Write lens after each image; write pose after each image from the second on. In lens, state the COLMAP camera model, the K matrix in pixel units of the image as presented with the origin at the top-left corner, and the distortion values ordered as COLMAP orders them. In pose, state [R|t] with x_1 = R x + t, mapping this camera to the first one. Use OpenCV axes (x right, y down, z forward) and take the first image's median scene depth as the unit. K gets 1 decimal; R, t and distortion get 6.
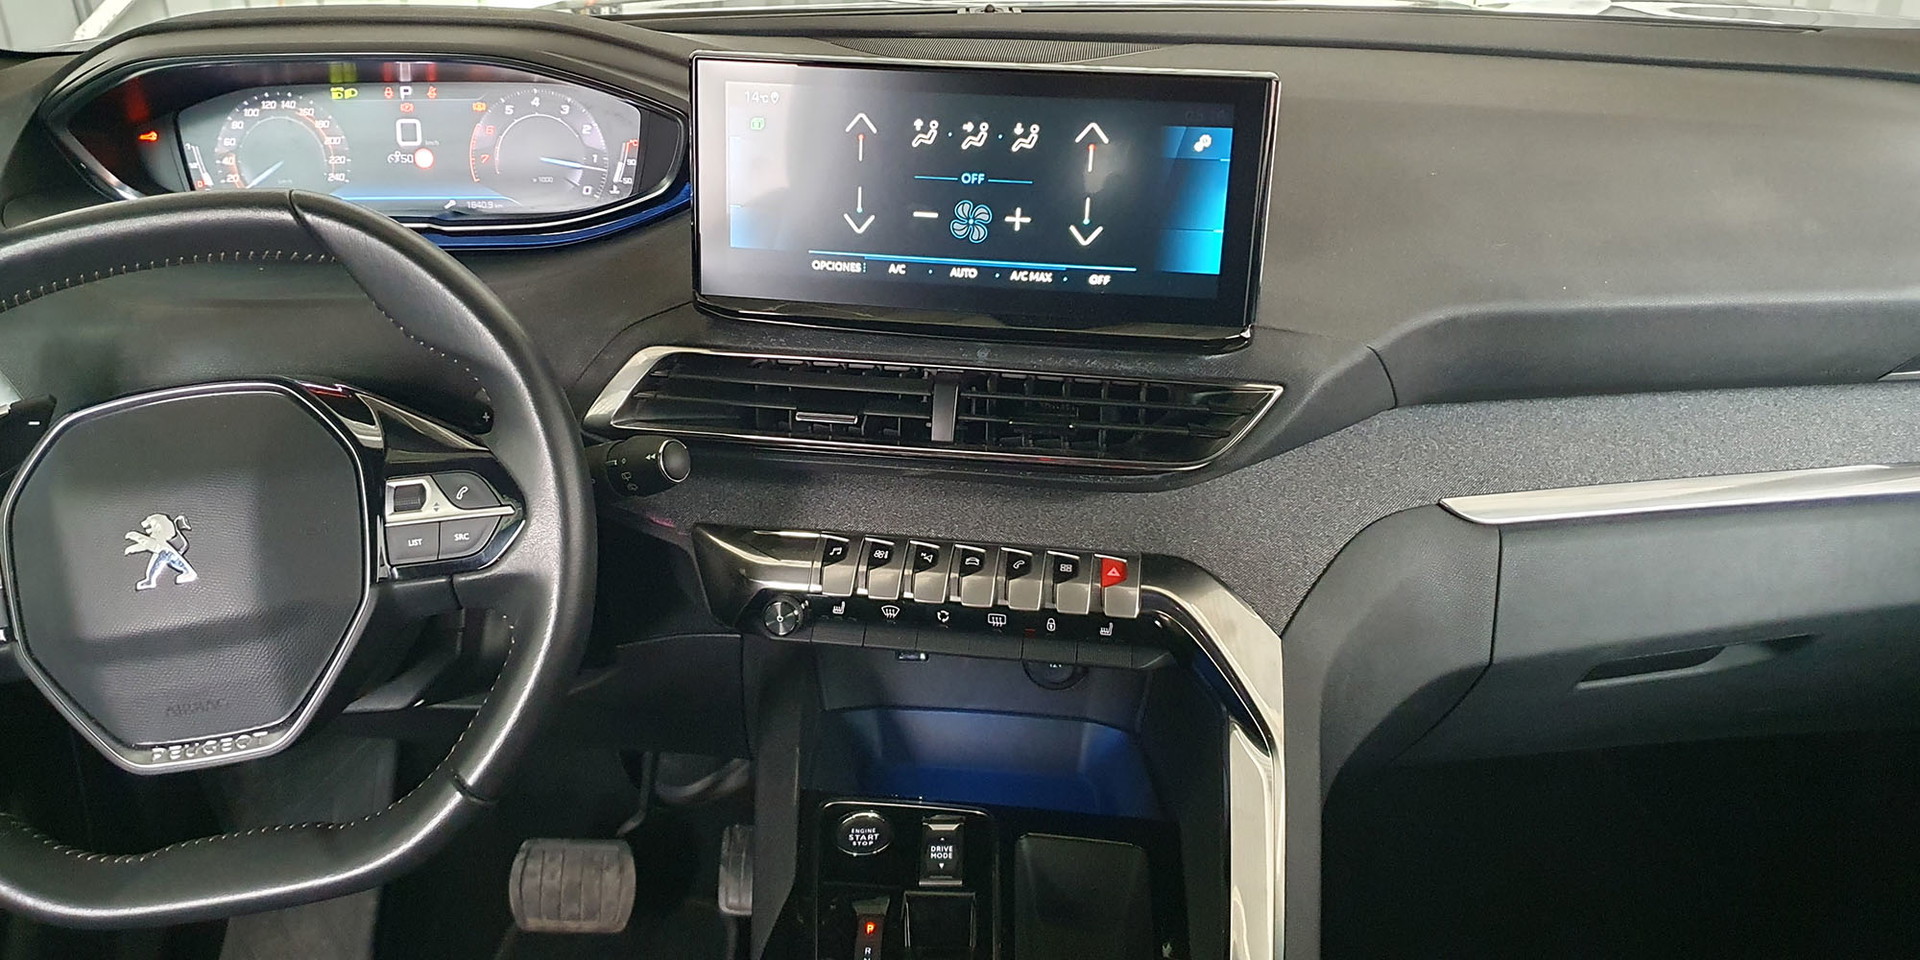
lens RADIAL K [[1613.3, 0, 903.1], [0, 1613.3, 444.8], [0, 0, 1]] dist [0.059015, -0.123252]
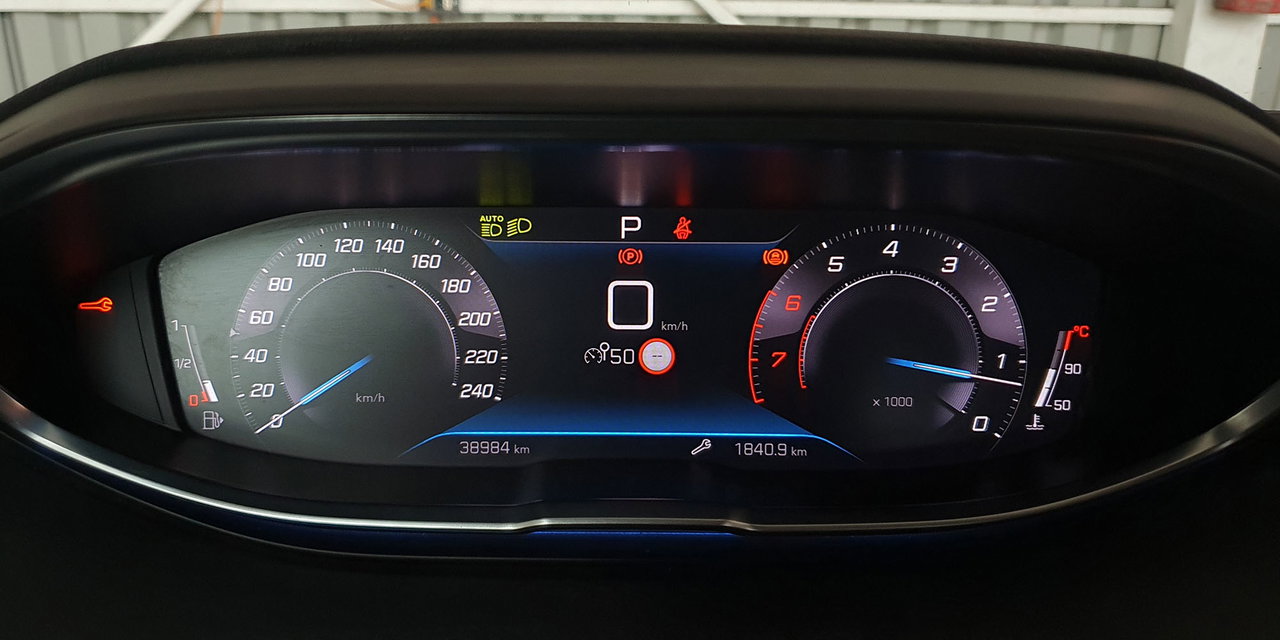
lens RADIAL K [[1075.5, 0, 631.4], [0, 1075.5, 320.7], [0, 0, 1]] dist [0.059015, -0.123252]
pose [[0.999350, 0.015794, 0.032397, -0.373983], [-0.011776, 0.992621, -0.120687, -0.175666], [-0.034065, 0.120227, 0.992162, 0.800379]]
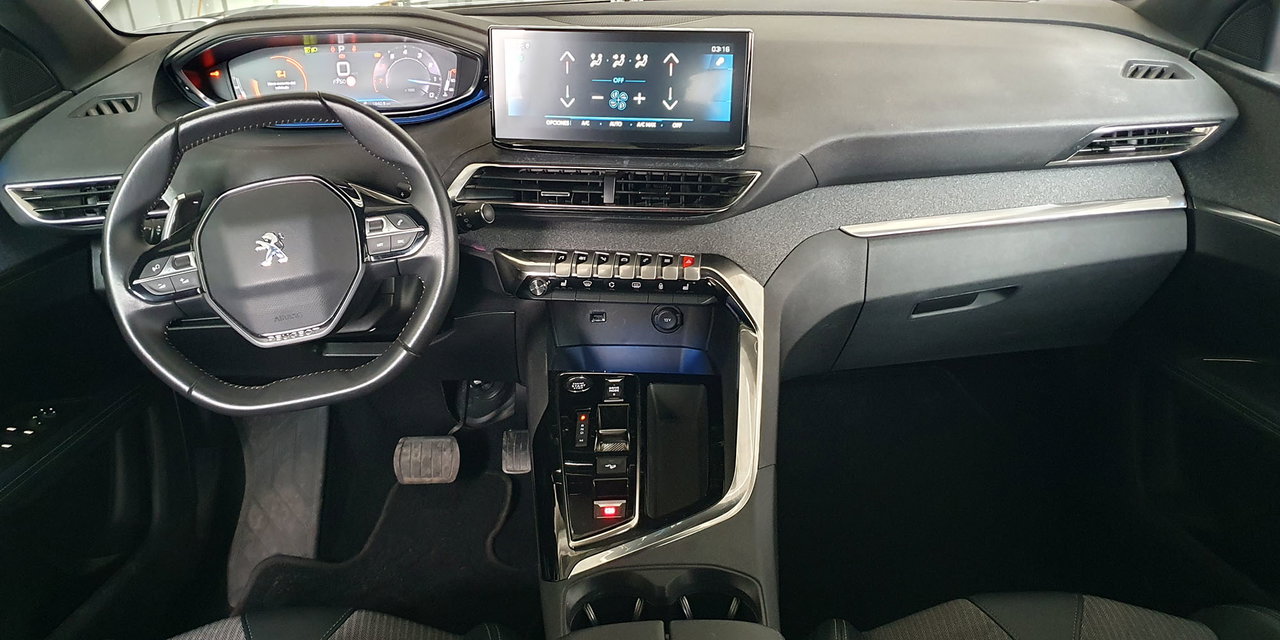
lens RADIAL K [[1075.5, 0, 613.6], [0, 1075.5, 315.1], [0, 0, 1]] dist [0.059015, -0.123252]
pose [[0.999283, -0.030757, 0.022095, -0.005654], [0.030078, 0.999084, 0.030432, 0.101917], [-0.023010, -0.029746, 0.999293, -0.444033]]
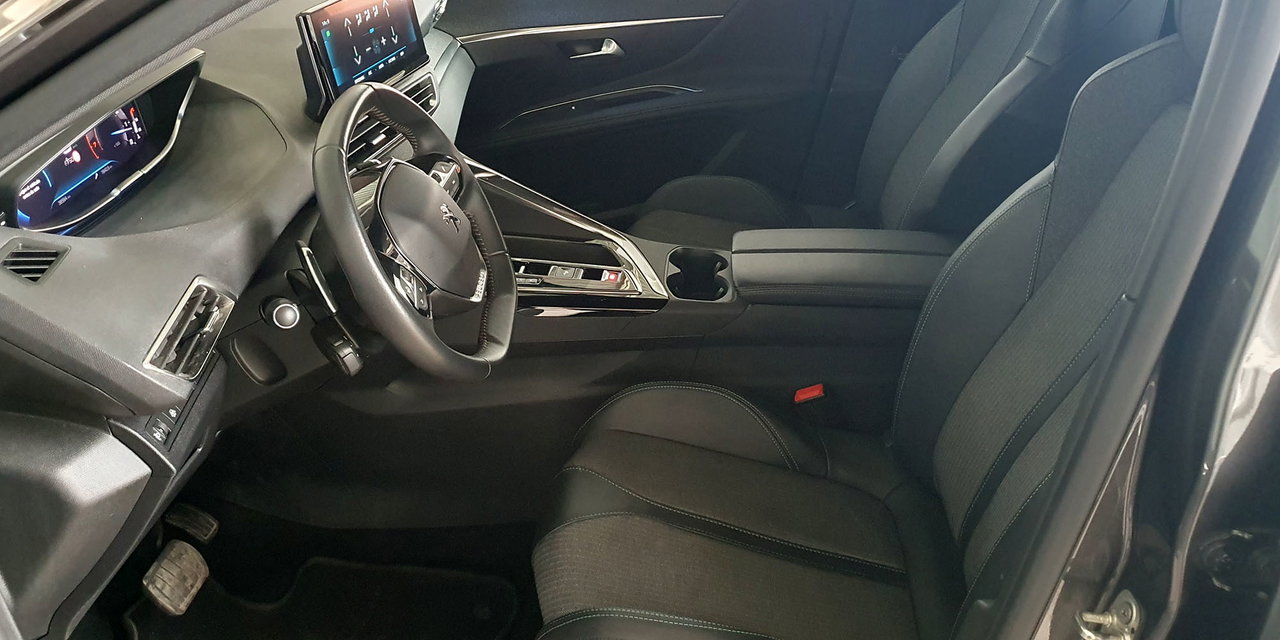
lens RADIAL K [[1075.5, 0, 626.9], [0, 1075.5, 330.5], [0, 0, 1]] dist [0.059015, -0.123252]
pose [[0.068339, -0.478823, 0.875247, -1.588652], [0.439828, 0.801902, 0.404357, -0.279958], [-0.895478, 0.357325, 0.265401, 0.297345]]
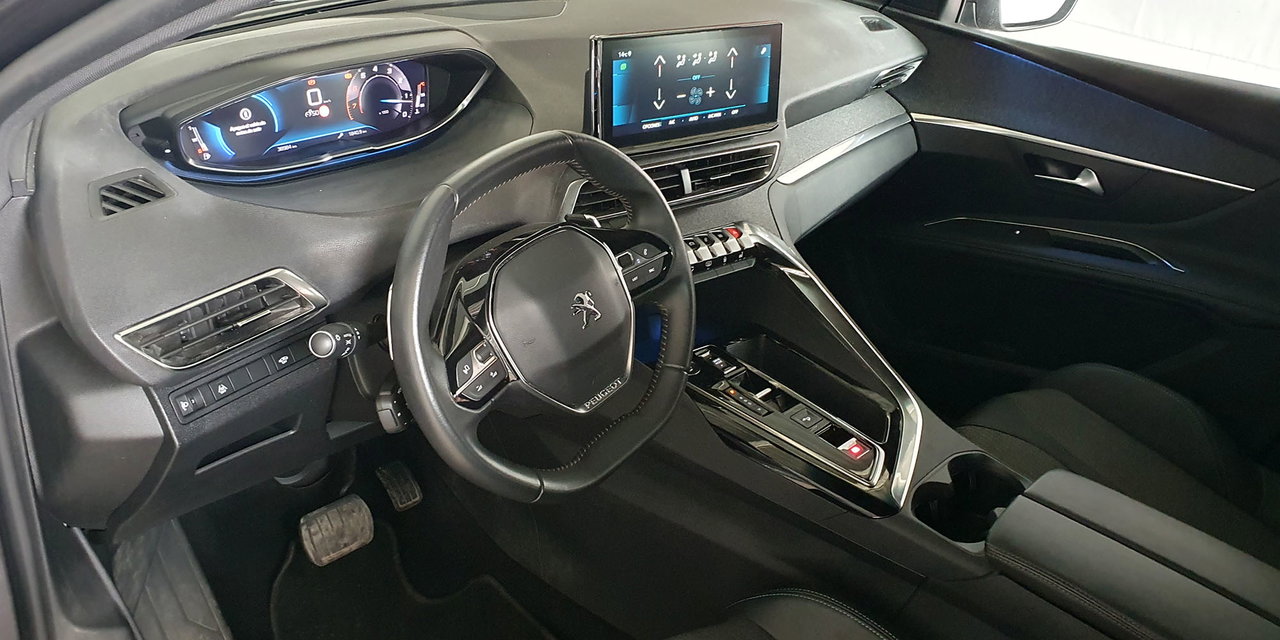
lens RADIAL K [[1075.5, 0, 633.3], [0, 1075.5, 317.6], [0, 0, 1]] dist [0.059015, -0.123252]
pose [[0.655663, -0.293324, 0.695749, -1.108280], [0.215724, 0.955821, 0.199675, -0.150365], [-0.723580, 0.019170, 0.689974, -0.006799]]
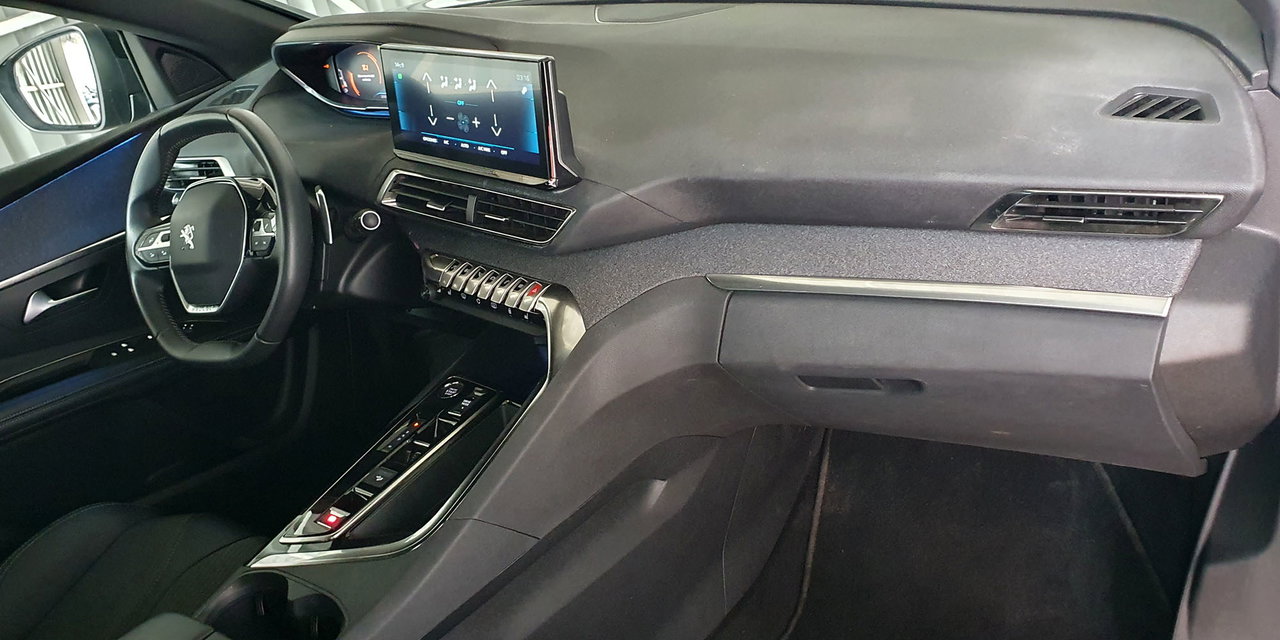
lens RADIAL K [[1075.5, 0, 634.9], [0, 1075.5, 323.8], [0, 0, 1]] dist [0.059015, -0.123252]
pose [[0.814856, 0.134341, -0.563881, 1.013372], [-0.063342, 0.987585, 0.143751, -0.086292], [0.576192, -0.081419, 0.813249, -0.075661]]
